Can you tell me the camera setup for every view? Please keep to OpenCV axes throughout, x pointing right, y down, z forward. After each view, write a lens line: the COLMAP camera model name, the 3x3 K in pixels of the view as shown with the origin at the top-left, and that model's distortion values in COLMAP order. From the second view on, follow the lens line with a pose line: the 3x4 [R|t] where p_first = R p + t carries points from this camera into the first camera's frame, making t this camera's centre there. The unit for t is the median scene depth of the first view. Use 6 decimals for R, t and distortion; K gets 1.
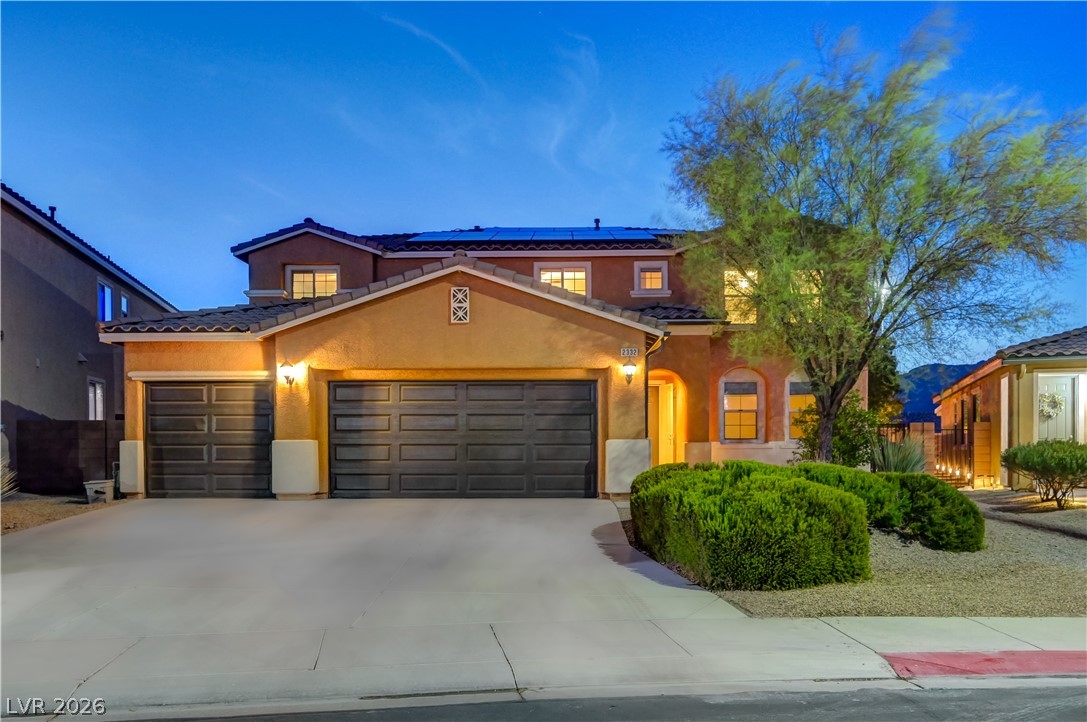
lens RADIAL K [[784.0, 0, 543.5], [0, 784.0, 378.8], [0, 0, 1]] dist [-0.001000, -0.001145]
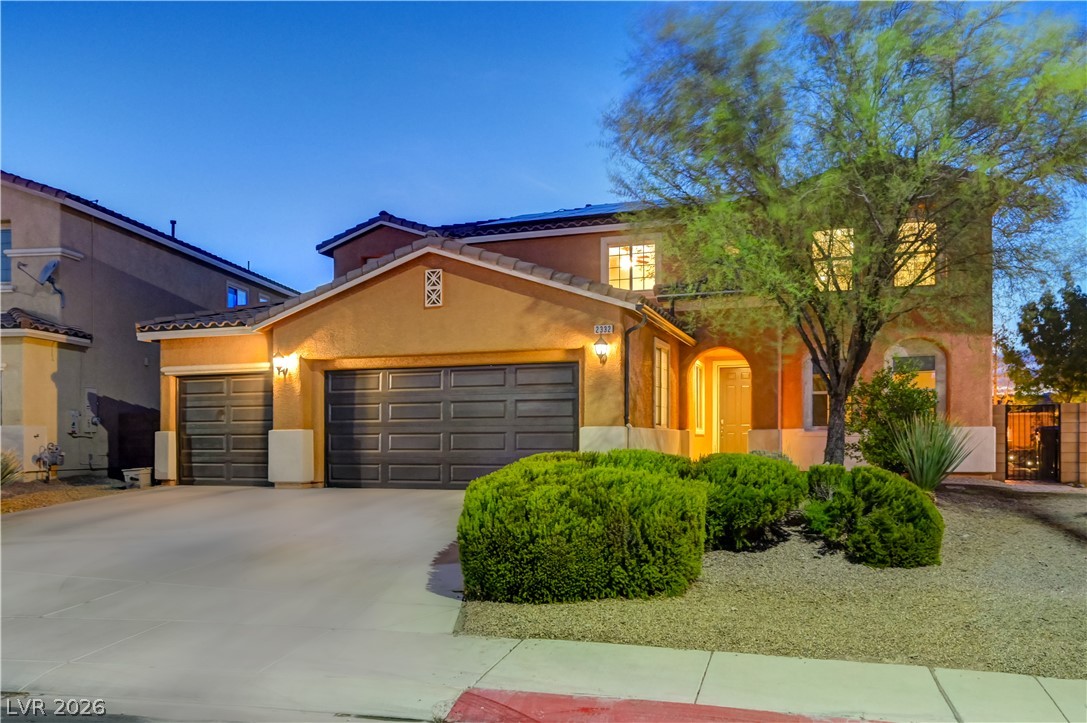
lens RADIAL K [[807.4, 0, 543.5], [0, 807.4, 361.5], [0, 0, 1]] dist [-0.000028, 0.000246]
pose [[0.957361, -0.030874, -0.287240, 0.301515], [0.029175, 0.999522, -0.010197, 0.010044], [0.287417, 0.001382, 0.957804, 0.090993]]
